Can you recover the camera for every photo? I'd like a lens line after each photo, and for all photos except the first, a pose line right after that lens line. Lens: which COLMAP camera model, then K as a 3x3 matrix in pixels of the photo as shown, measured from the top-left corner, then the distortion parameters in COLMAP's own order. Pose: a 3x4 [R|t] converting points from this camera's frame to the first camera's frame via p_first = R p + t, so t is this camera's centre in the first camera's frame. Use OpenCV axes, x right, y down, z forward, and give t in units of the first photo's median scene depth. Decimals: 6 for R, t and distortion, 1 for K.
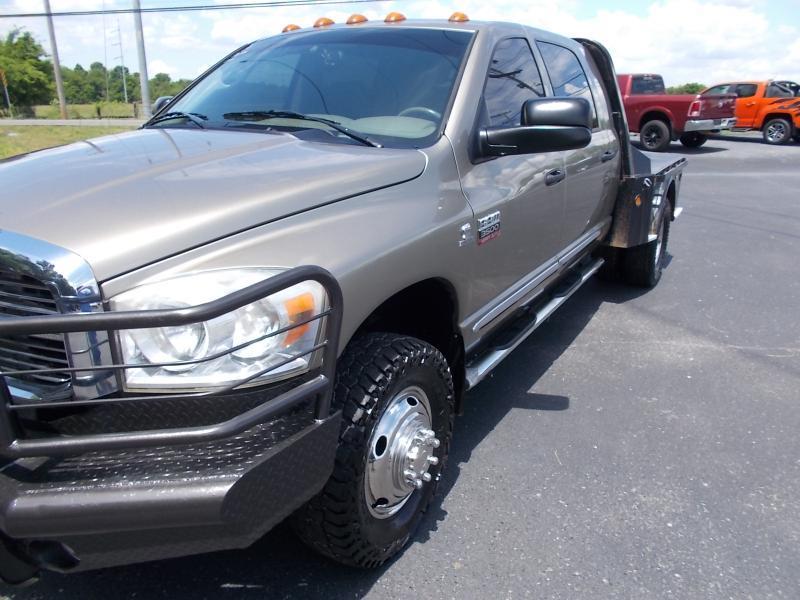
lens RADIAL K [[611.0, 0, 399.5], [0, 611.0, 303.0], [0, 0, 1]] dist [0.000230, -0.008870]
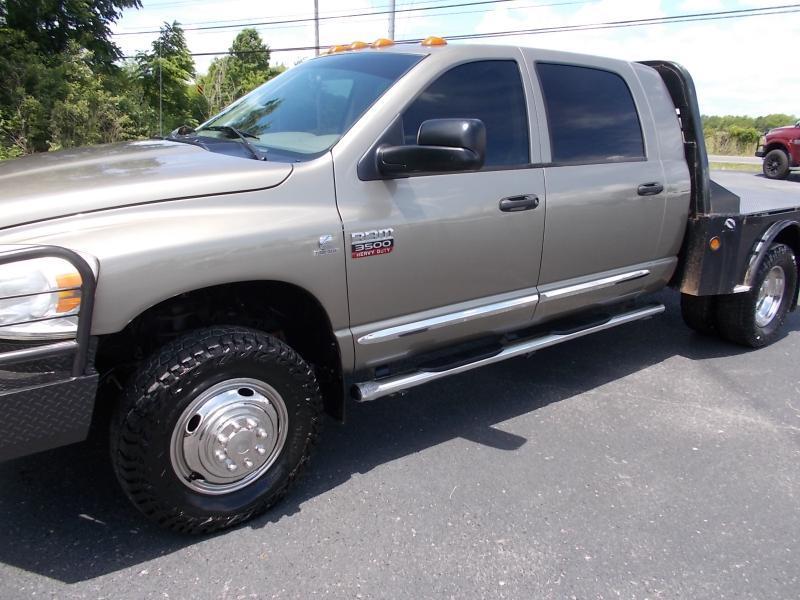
lens RADIAL K [[611.0, 0, 399.5], [0, 611.0, 303.0], [0, 0, 1]] dist [0.000230, -0.008870]
pose [[0.924602, 0.125325, -0.359729, 0.374139], [-0.140139, 0.990014, -0.015288, -0.009515], [0.354221, 0.064547, 0.932931, 0.045944]]
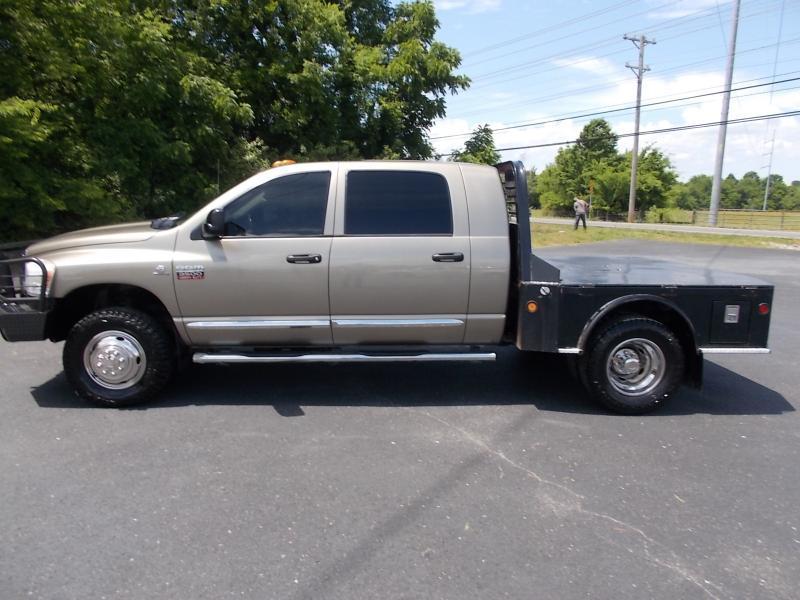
lens RADIAL K [[611.0, 0, 399.5], [0, 611.0, 303.0], [0, 0, 1]] dist [0.000230, -0.008870]
pose [[0.569312, 0.141850, -0.809791, 1.383742], [-0.272508, 0.961876, -0.023092, -0.109864], [0.775643, 0.233821, 0.586264, 0.267025]]
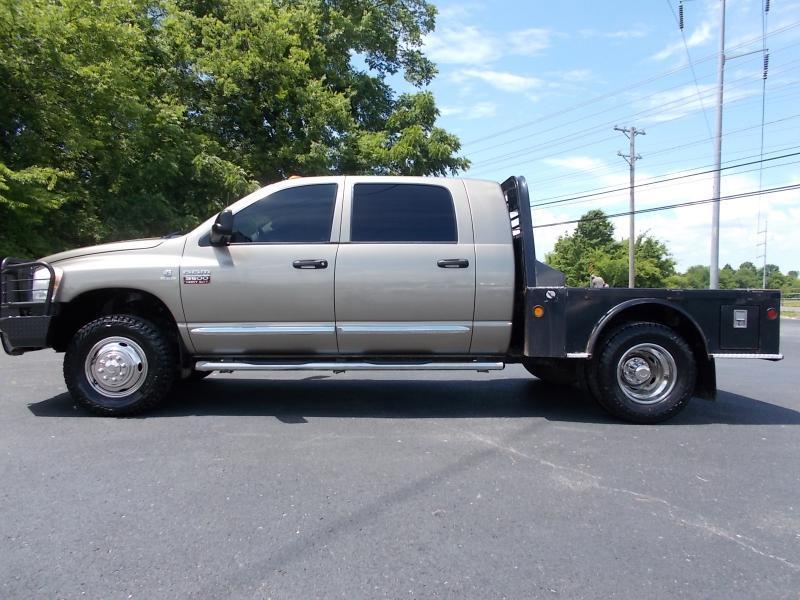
lens RADIAL K [[611.0, 0, 399.5], [0, 611.0, 303.0], [0, 0, 1]] dist [0.000230, -0.008870]
pose [[0.566008, 0.016418, -0.824236, 1.391707], [-0.269374, 0.948606, -0.166085, 0.068209], [0.779149, 0.316034, 0.541341, 0.315352]]
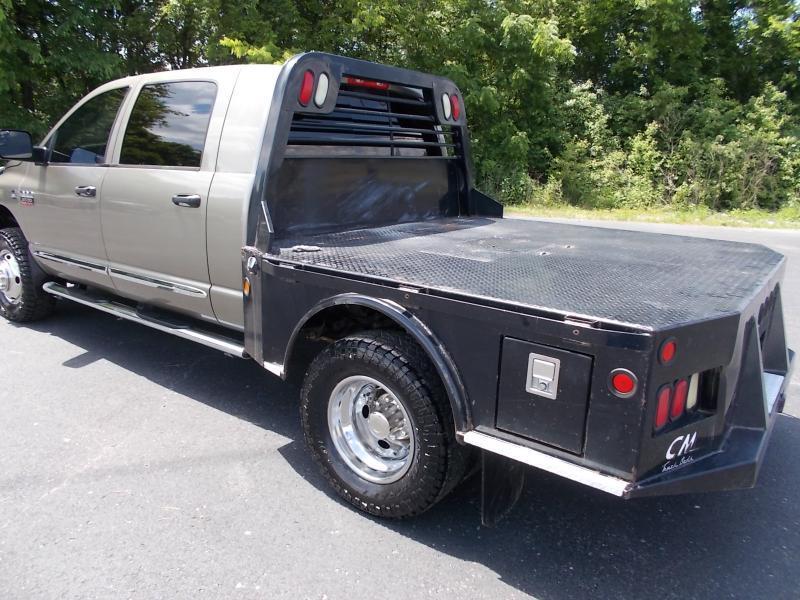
lens RADIAL K [[611.0, 0, 399.5], [0, 611.0, 303.0], [0, 0, 1]] dist [0.000230, -0.008870]
pose [[-0.104665, 0.242205, -0.964563, 1.272235], [-0.343820, 0.901272, 0.263621, -0.479586], [0.933184, 0.359228, -0.011056, 1.462019]]
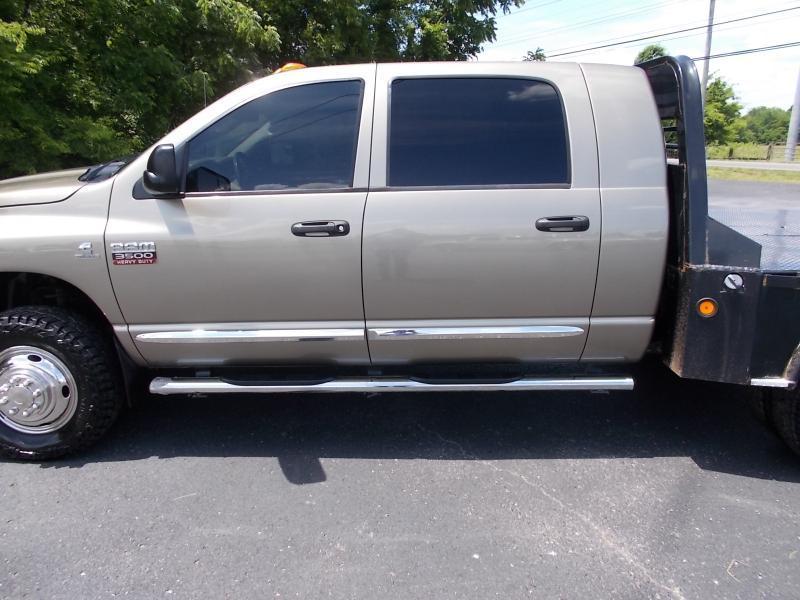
lens RADIAL K [[610.0, 0, 400.0], [0, 610.0, 300.0], [0, 0, 1]] dist [-0.000520, -0.007706]
pose [[0.519146, 0.215502, -0.827071, 0.919805], [-0.268827, 0.959749, 0.081333, -0.177680], [0.811307, 0.180115, 0.556182, 0.514214]]
